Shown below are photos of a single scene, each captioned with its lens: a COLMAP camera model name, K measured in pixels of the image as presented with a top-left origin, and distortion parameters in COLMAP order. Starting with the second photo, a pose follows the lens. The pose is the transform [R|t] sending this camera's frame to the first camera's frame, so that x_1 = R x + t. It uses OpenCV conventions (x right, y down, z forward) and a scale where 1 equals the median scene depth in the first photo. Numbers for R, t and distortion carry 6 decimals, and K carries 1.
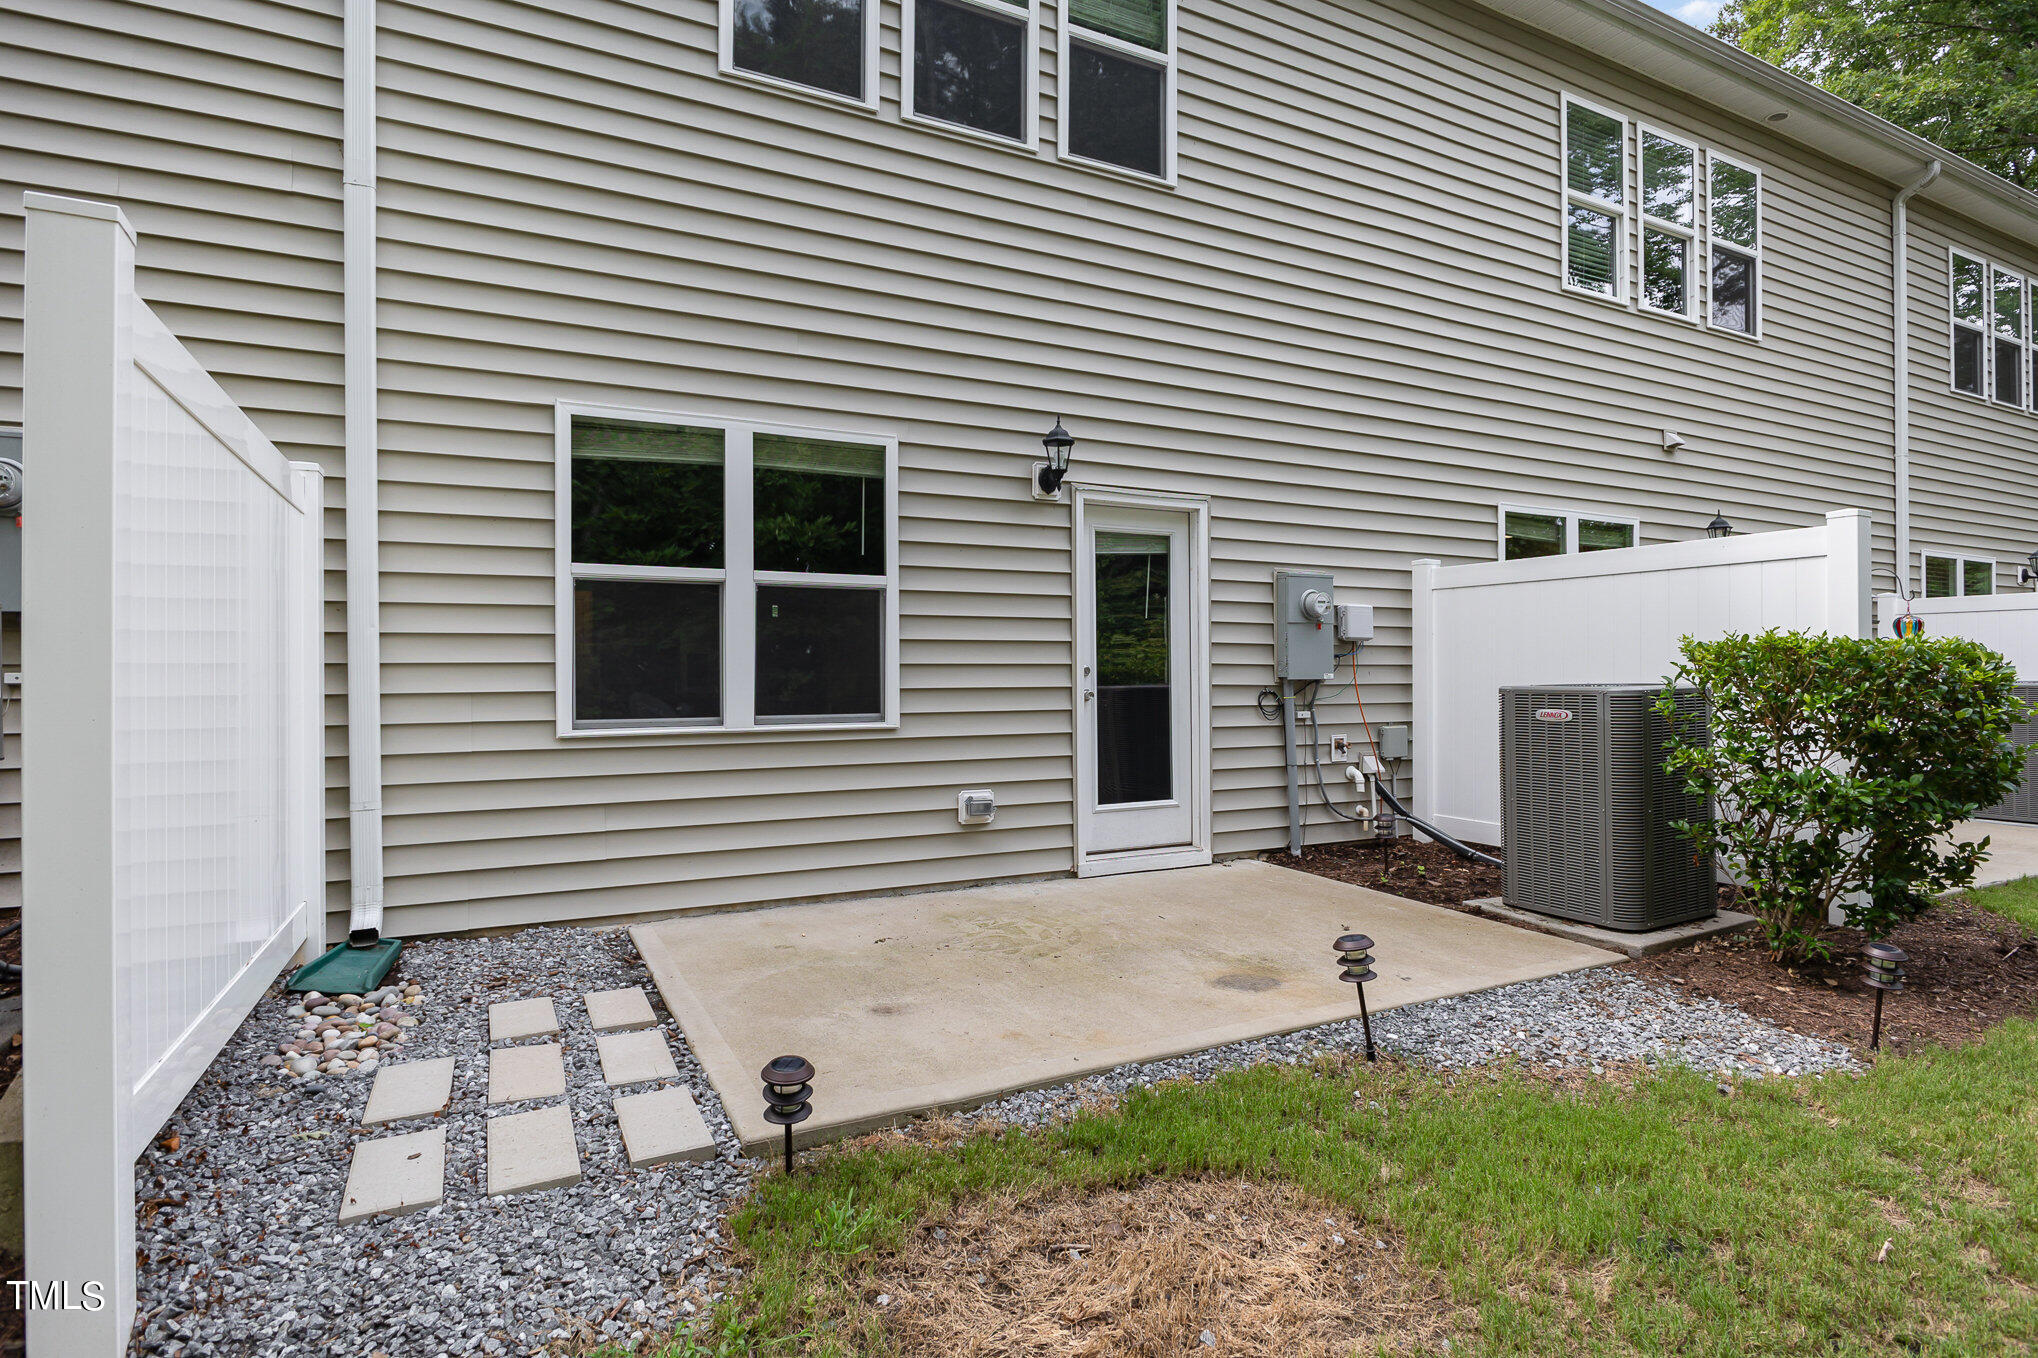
lens RADIAL K [[1038.5, 0, 1025.6], [0, 1038.5, 654.5], [0, 0, 1]] dist [-0.010761, 0.000103]
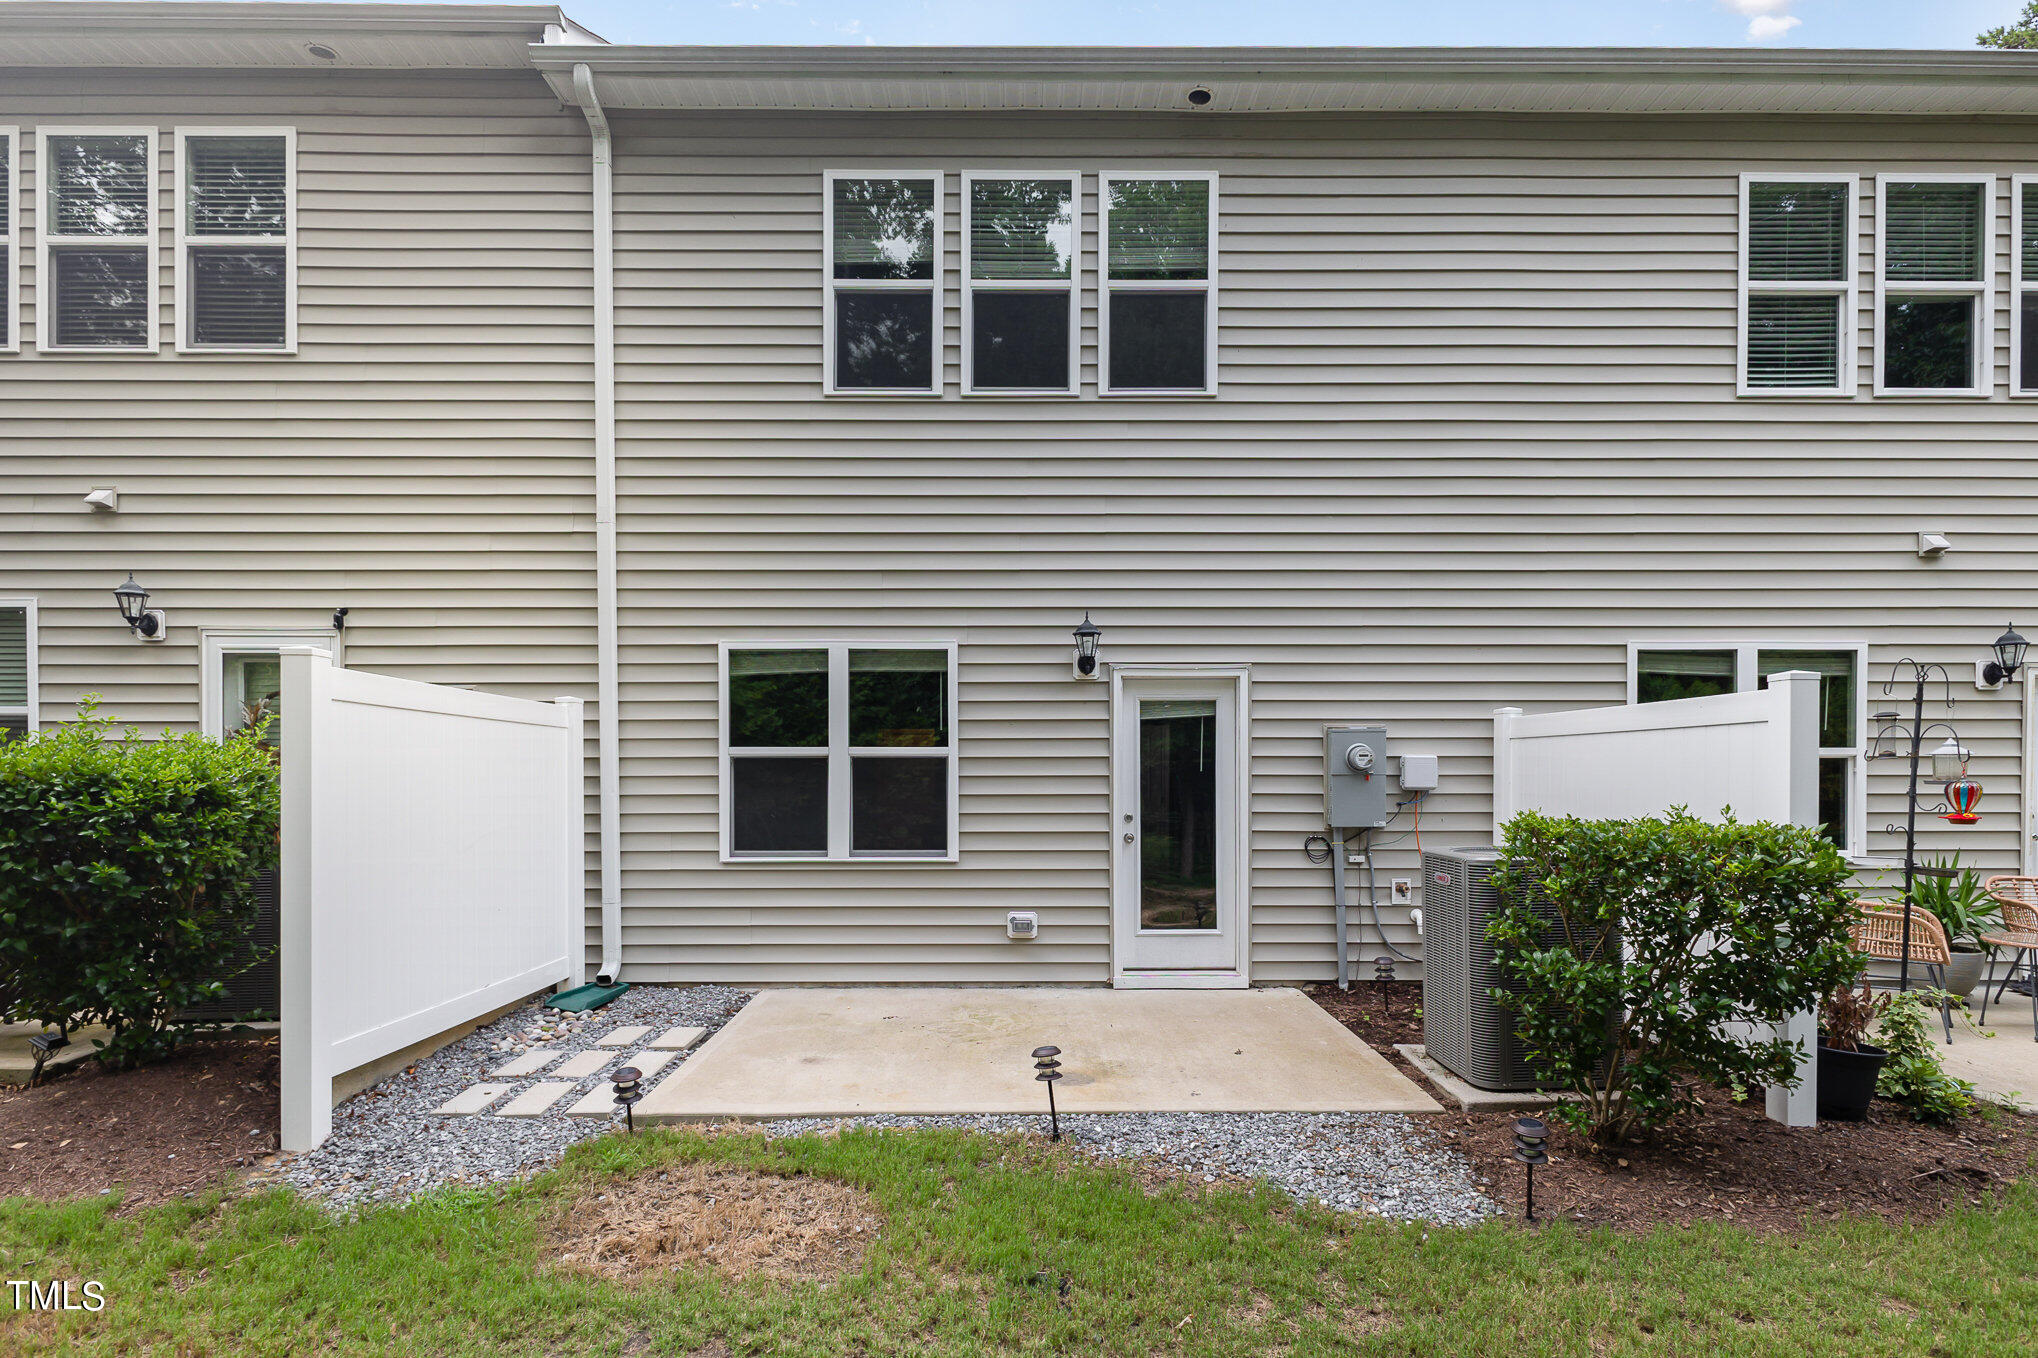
lens RADIAL K [[1018.0, 0, 1044.0], [0, 1018.0, 760.3], [0, 0, 1]] dist [0.009621, -0.002390]
pose [[0.894617, -0.001672, -0.446830, 0.557150], [0.006004, 0.999948, 0.008279, -0.068217], [0.446793, -0.010089, 0.894580, -0.110983]]
